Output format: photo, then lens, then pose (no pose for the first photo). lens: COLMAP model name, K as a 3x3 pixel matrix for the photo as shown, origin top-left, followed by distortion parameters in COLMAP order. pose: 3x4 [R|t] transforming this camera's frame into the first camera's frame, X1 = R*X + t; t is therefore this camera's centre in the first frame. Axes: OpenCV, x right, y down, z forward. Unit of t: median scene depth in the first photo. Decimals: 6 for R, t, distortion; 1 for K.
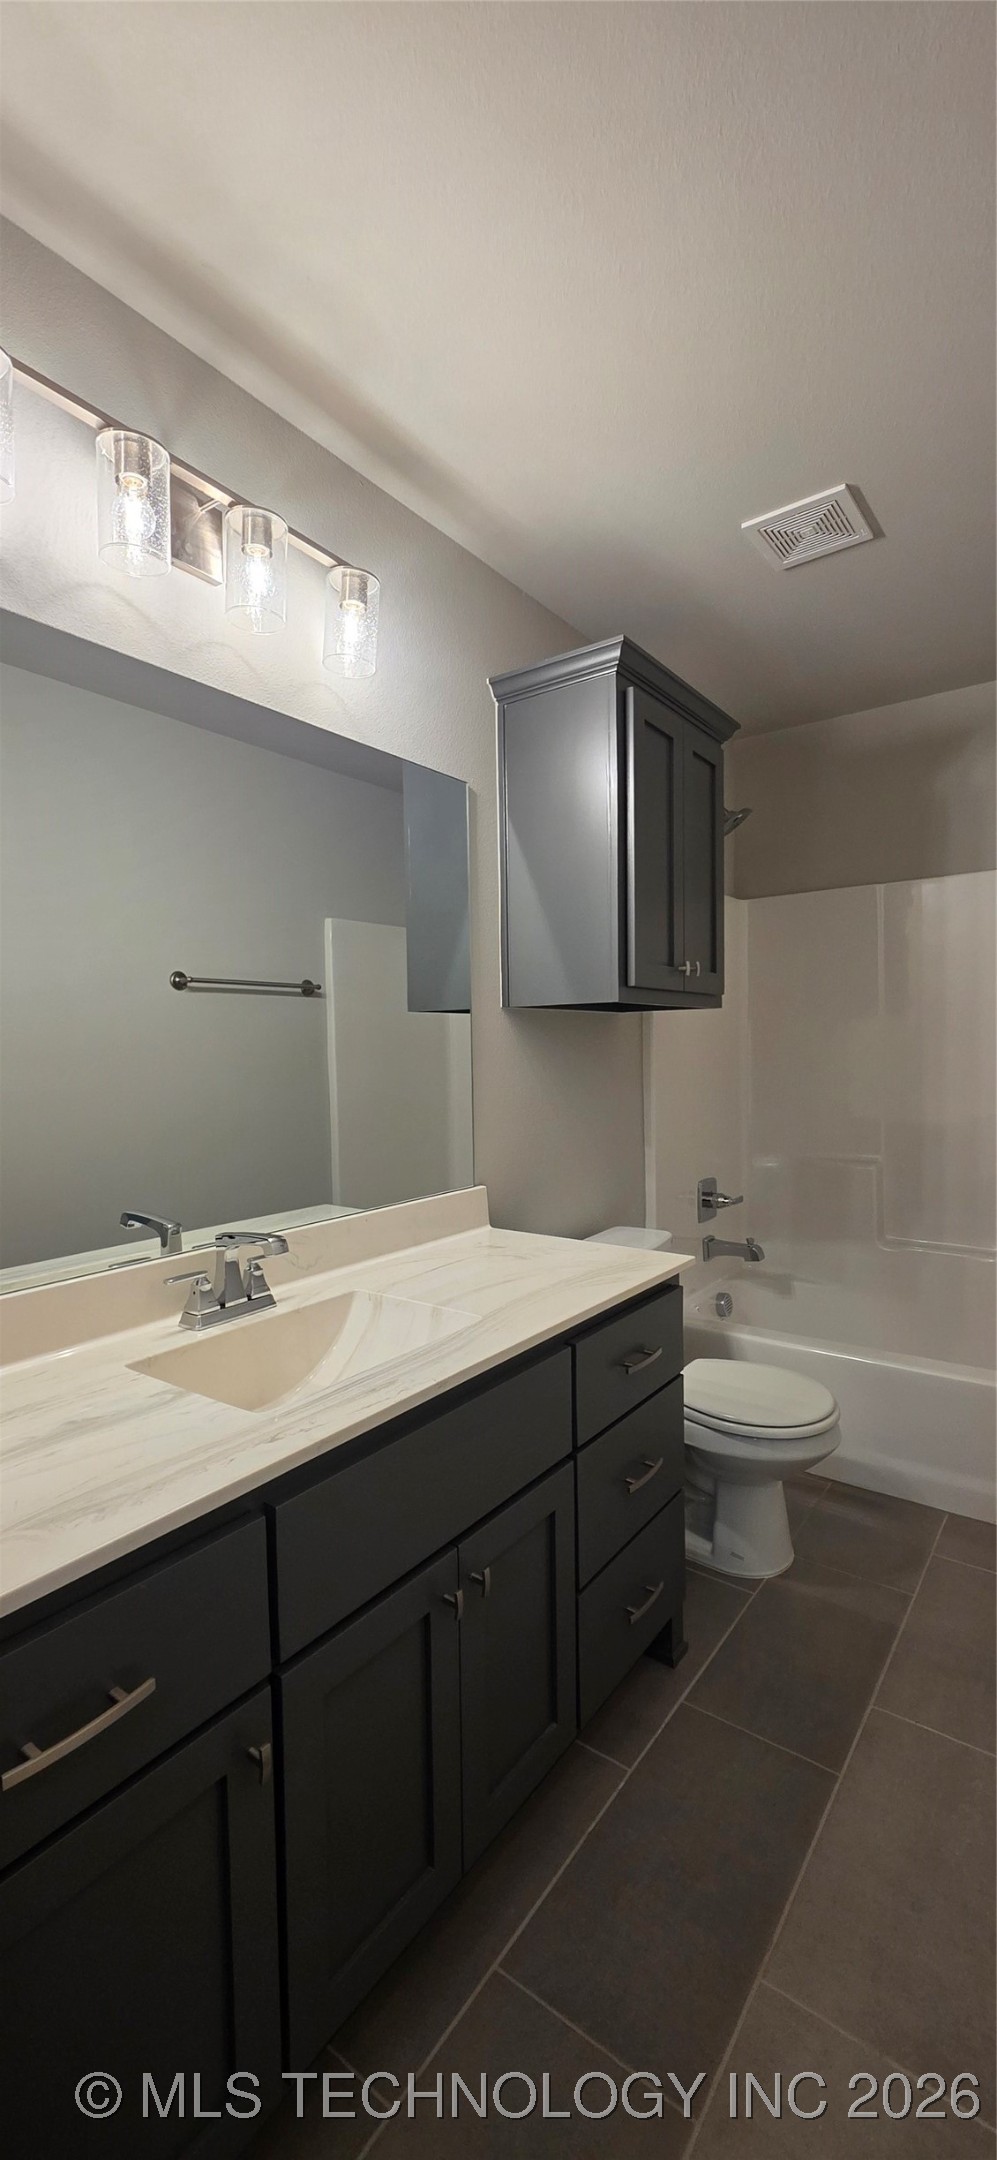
lens RADIAL K [[860.7, 0, 491.5], [0, 860.7, 1081.3], [0, 0, 1]] dist [0.001366, -0.000965]
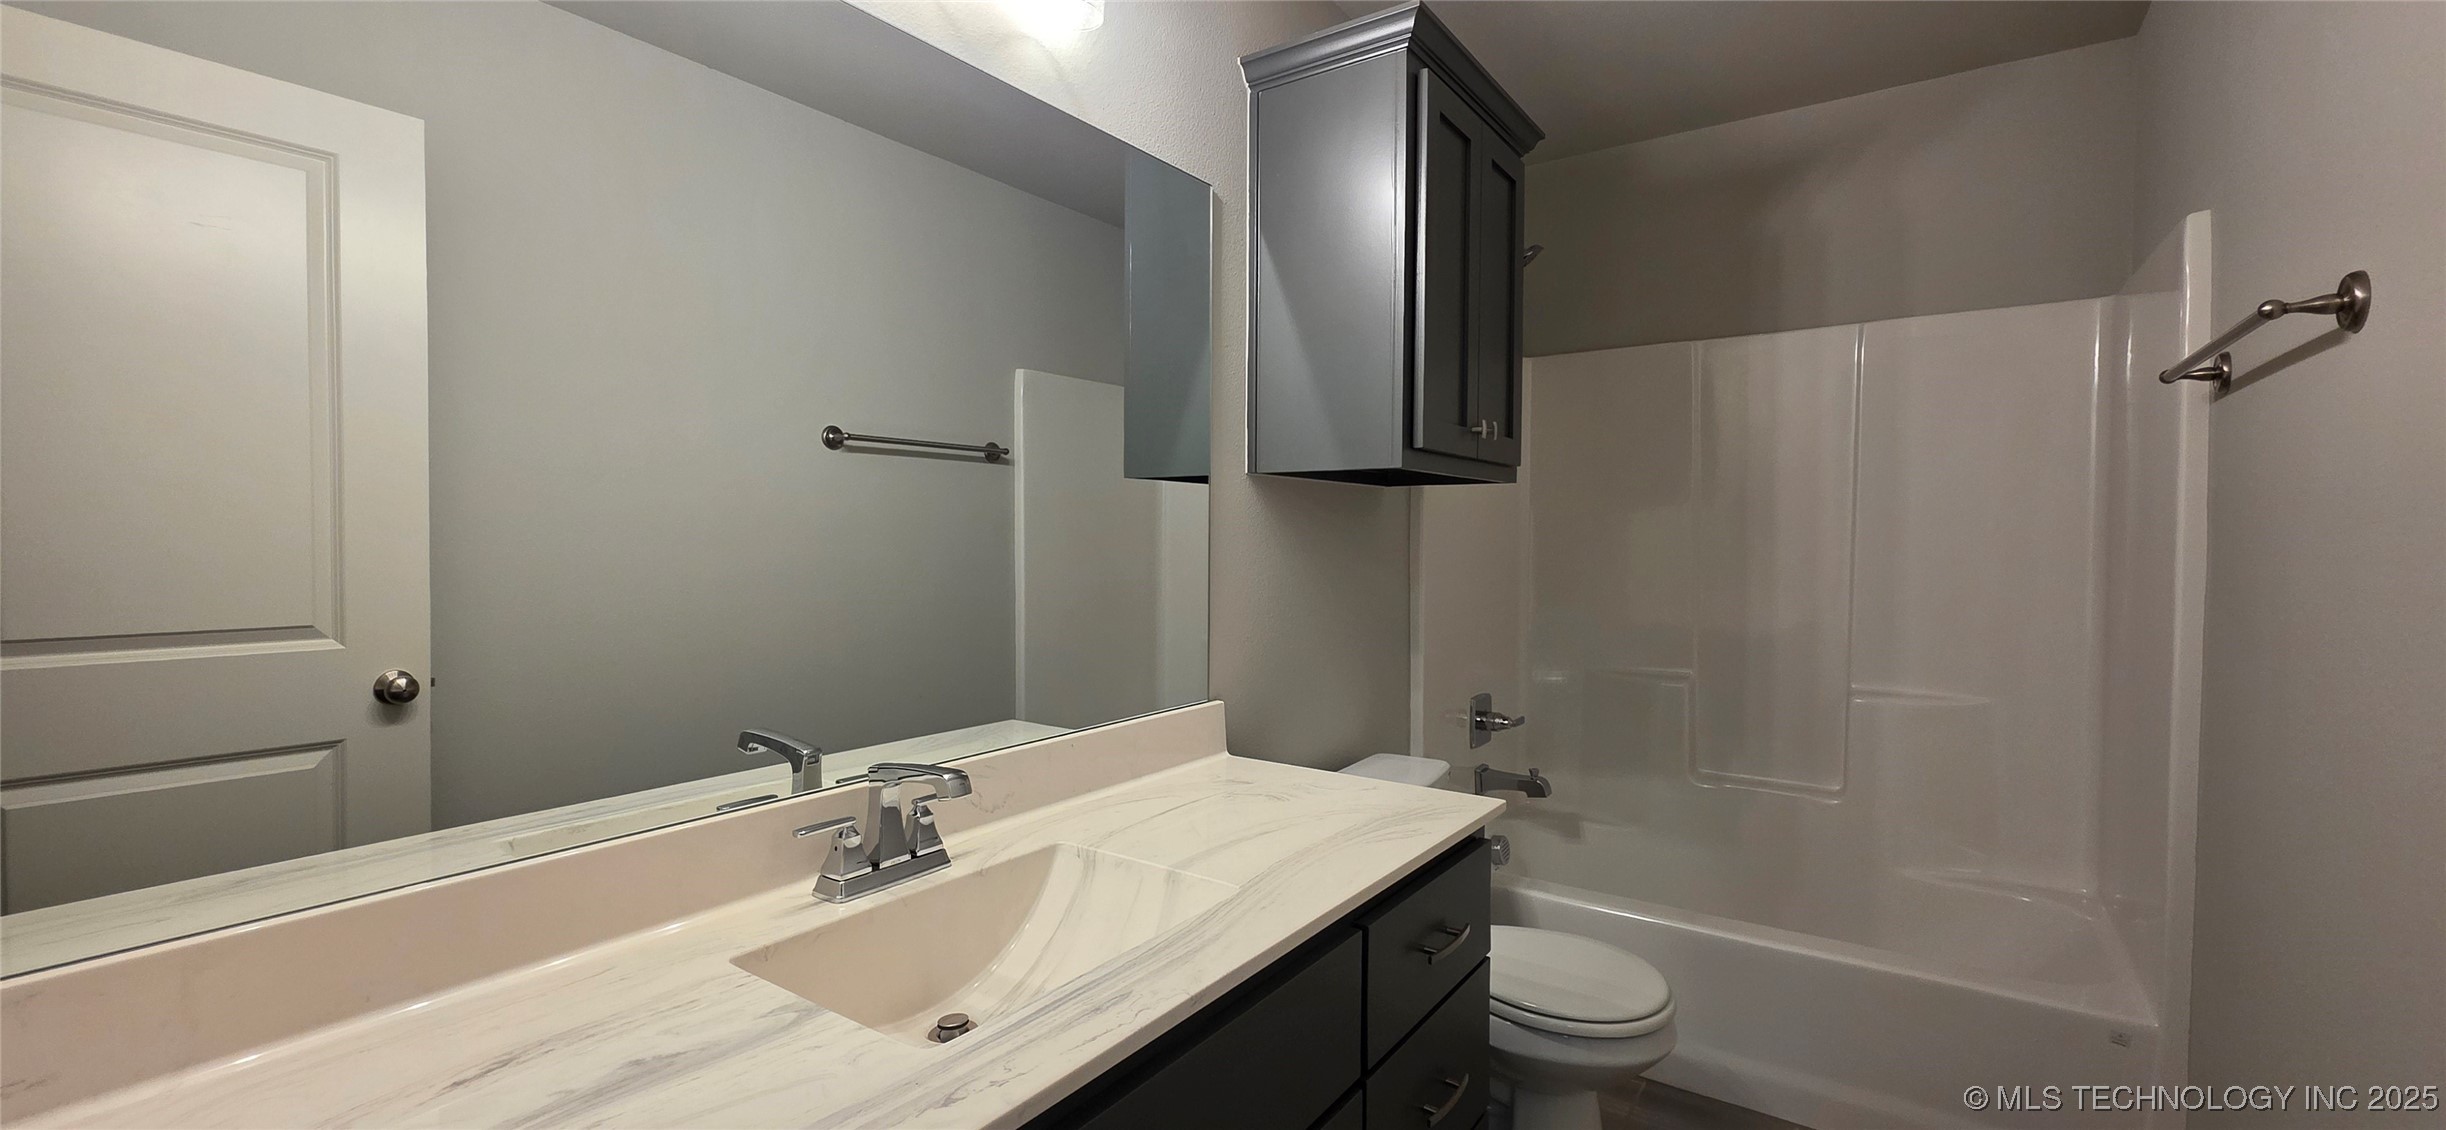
lens RADIAL K [[974.6, 0, 1228.9], [0, 974.6, 549.2], [0, 0, 1]] dist [0.001366, -0.000965]
pose [[0.999068, 0.021589, 0.037365, -0.038062], [-0.020529, 0.999382, -0.028532, 0.009735], [-0.037958, 0.027739, 0.998894, 0.119380]]
